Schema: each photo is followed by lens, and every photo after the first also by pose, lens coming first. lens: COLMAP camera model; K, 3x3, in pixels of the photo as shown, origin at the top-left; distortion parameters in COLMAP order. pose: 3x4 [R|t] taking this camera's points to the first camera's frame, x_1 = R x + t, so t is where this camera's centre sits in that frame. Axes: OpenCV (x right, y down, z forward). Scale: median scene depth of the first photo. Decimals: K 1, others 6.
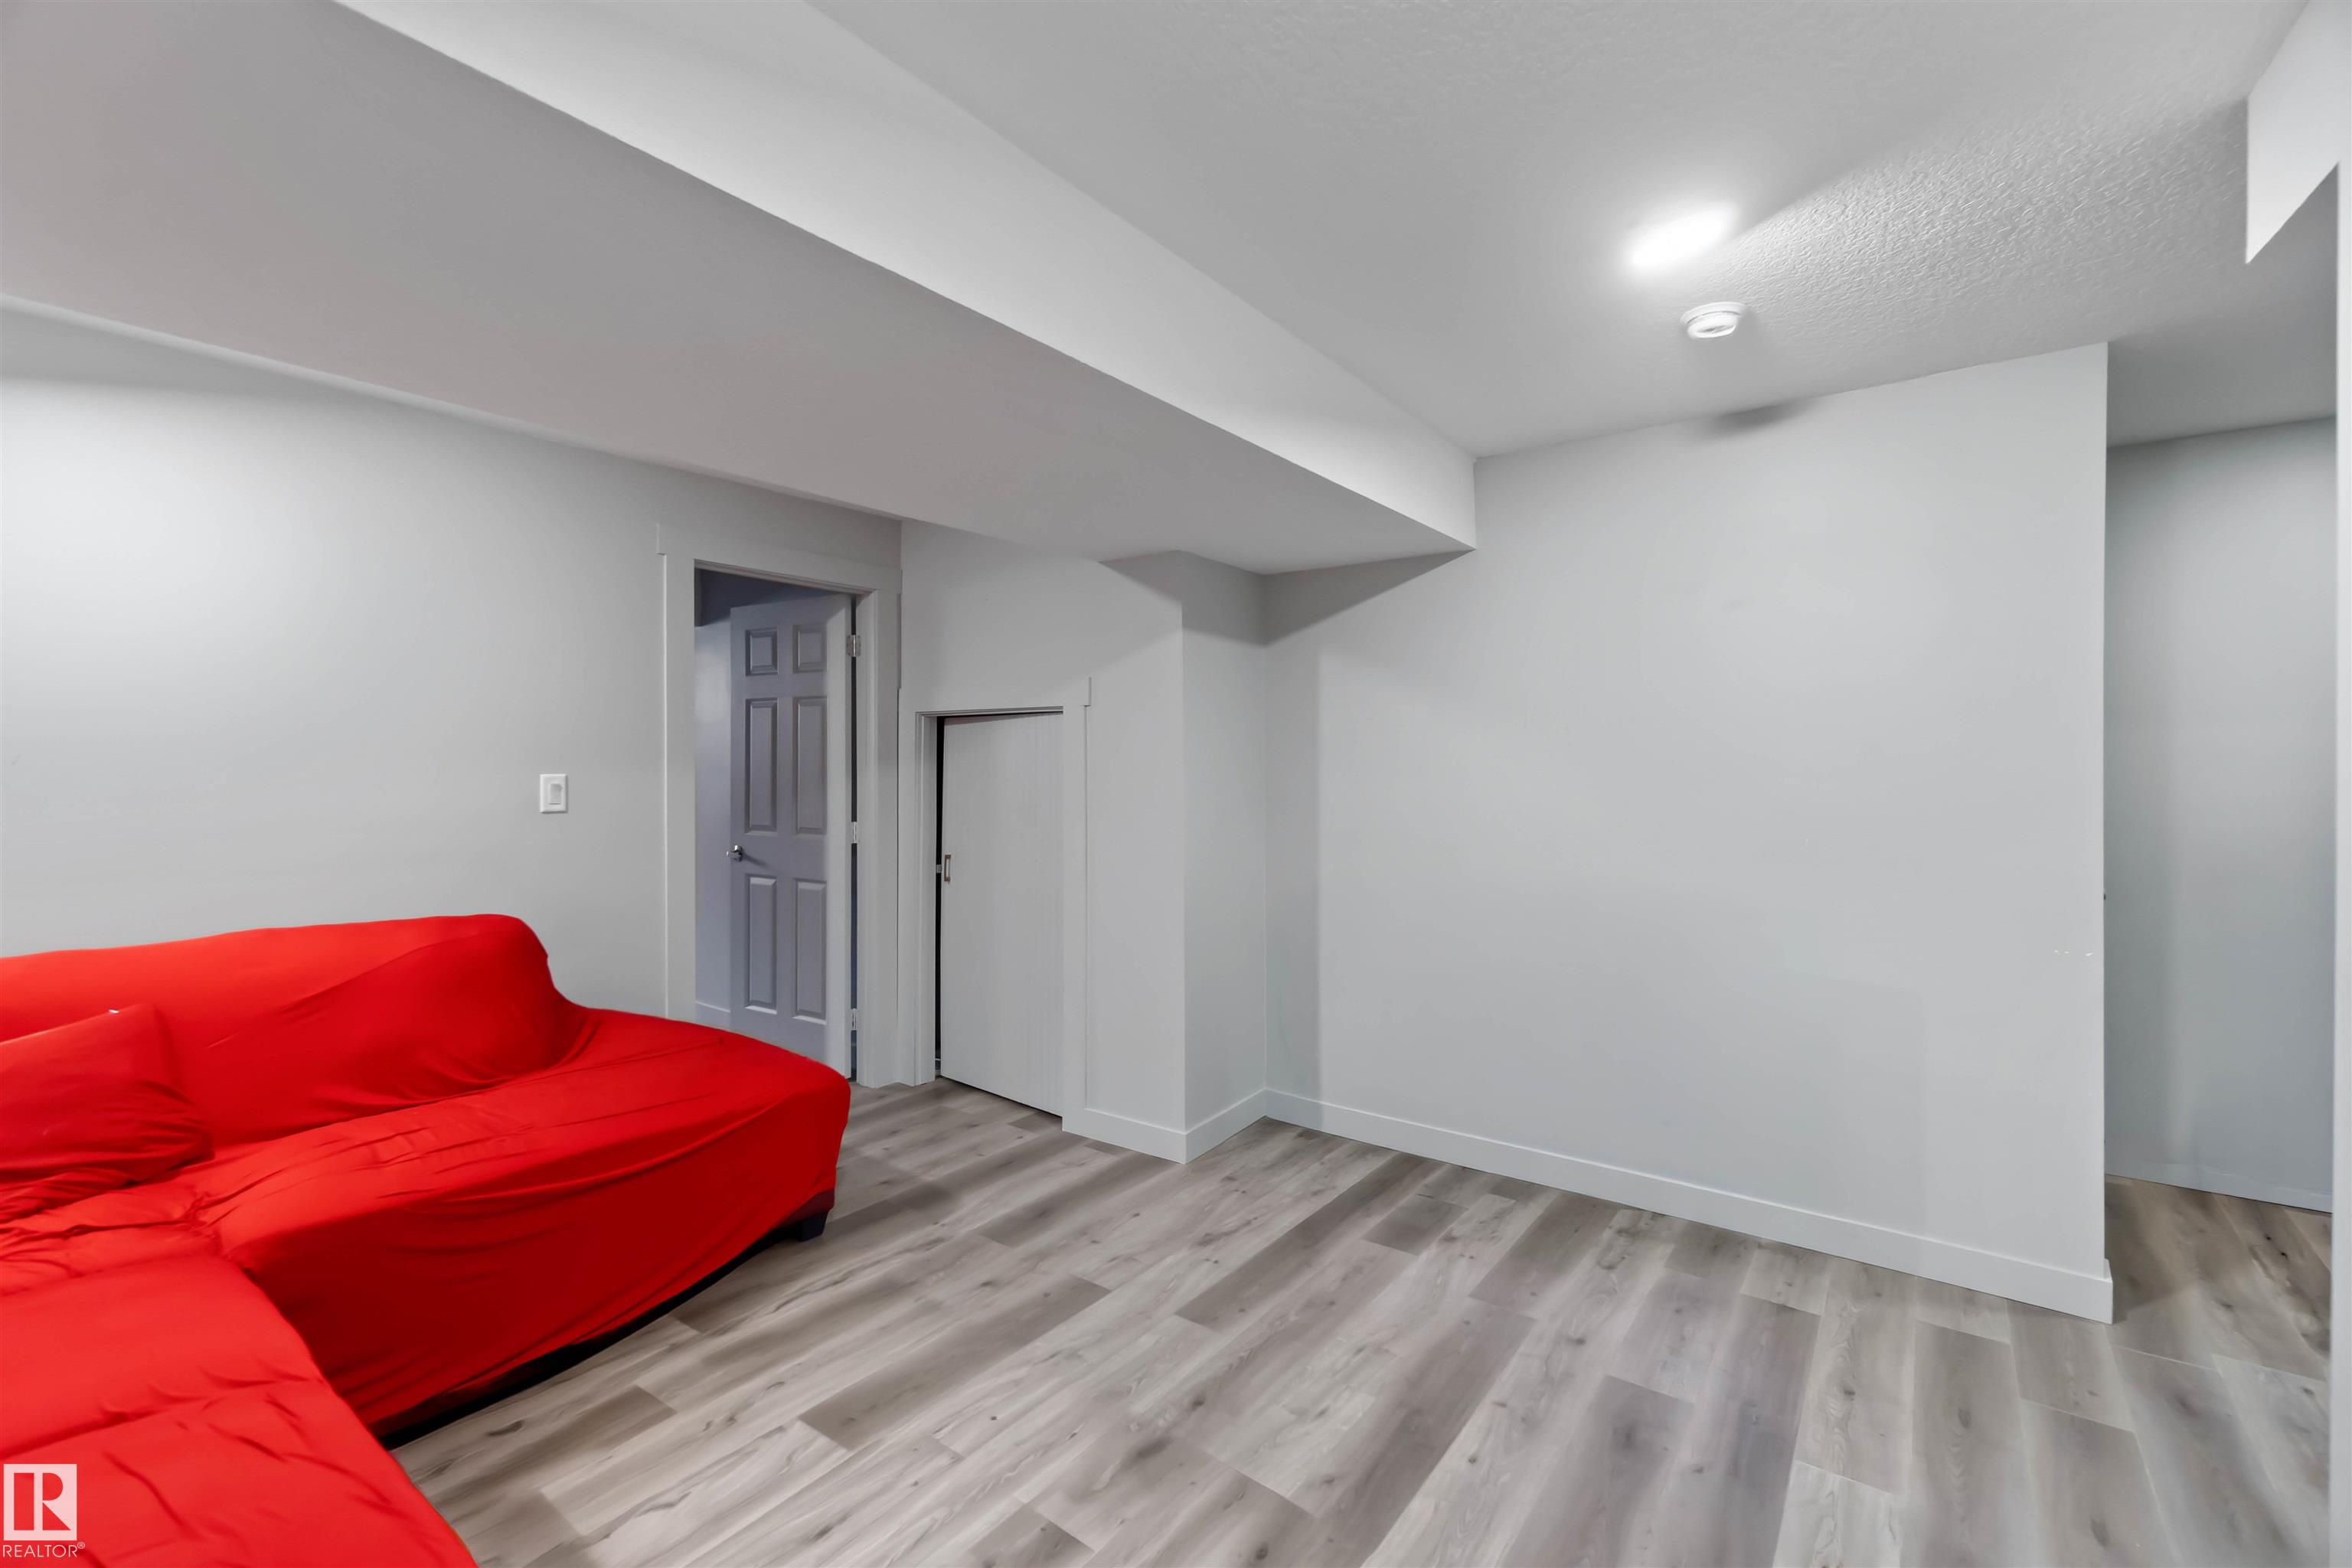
lens RADIAL K [[1021.4, 0, 1165.0], [0, 1021.4, 769.4], [0, 0, 1]] dist [0.001422, 0.000212]
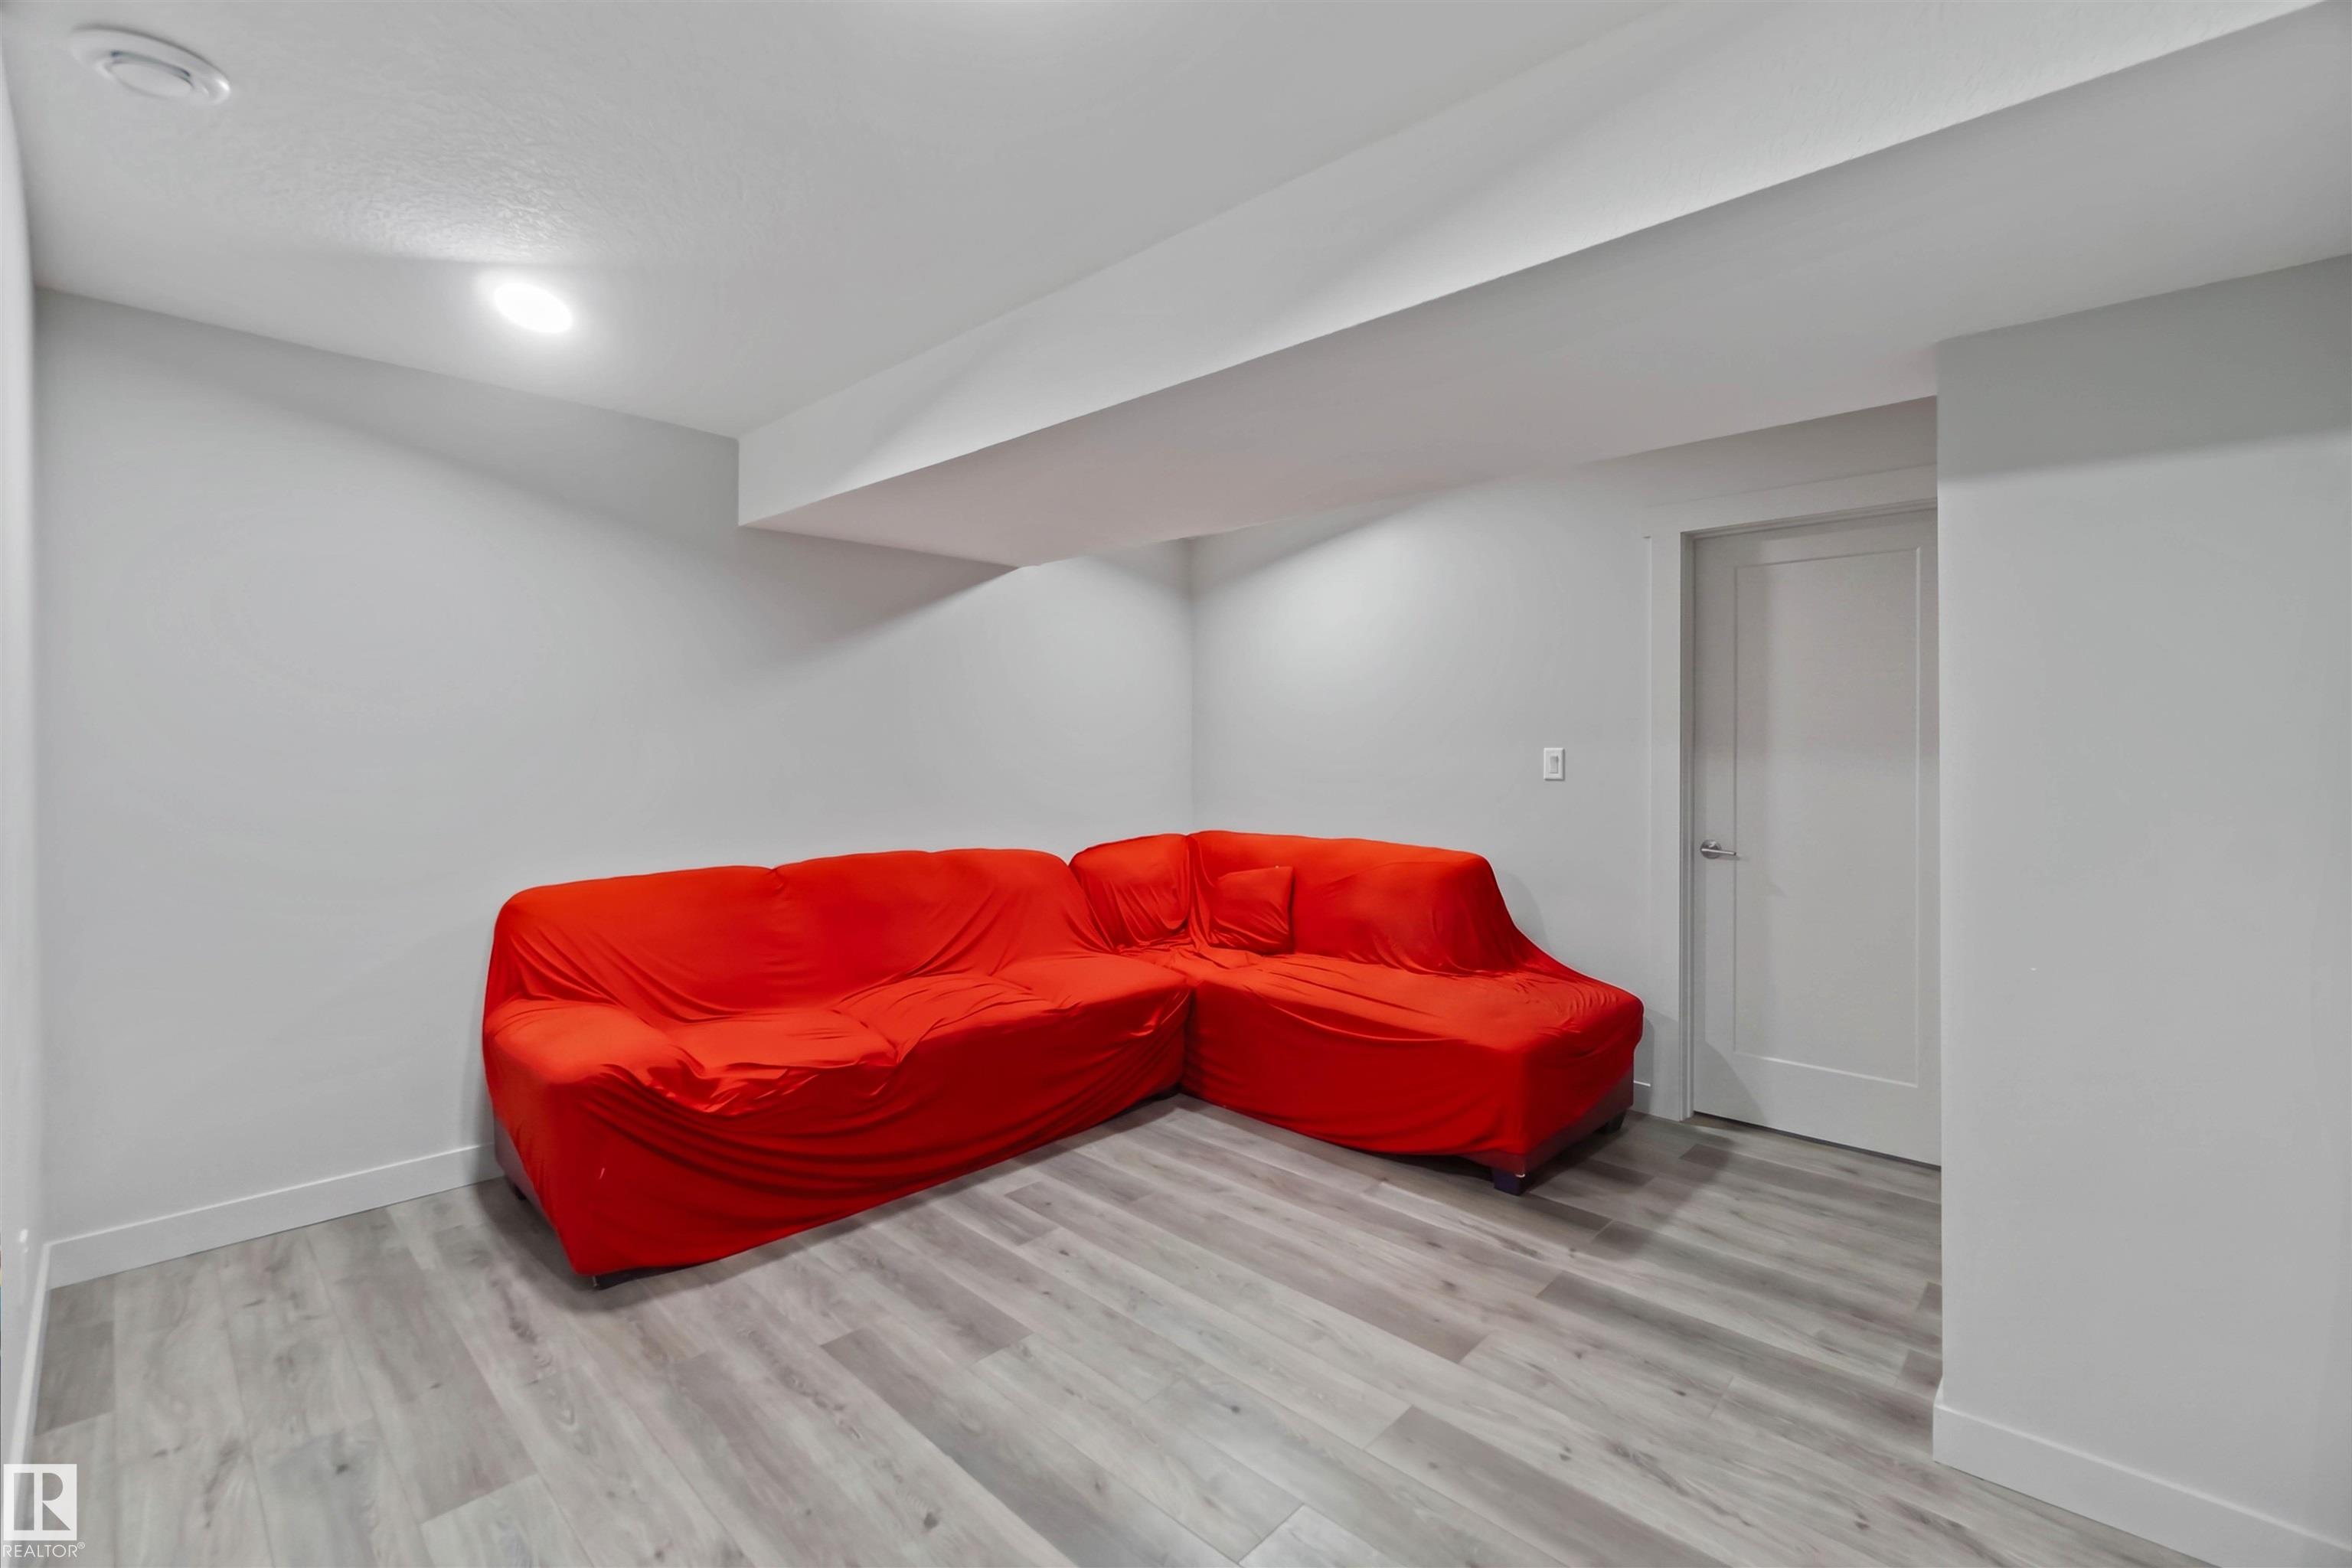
lens RADIAL K [[1021.4, 0, 1165.0], [0, 1021.4, 769.4], [0, 0, 1]] dist [0.001422, 0.000212]
pose [[-0.127949, 0.012566, -0.991701, 0.747827], [-0.004149, 0.999904, 0.013205, 0.018547], [0.991772, 0.005804, -0.127884, 0.819650]]
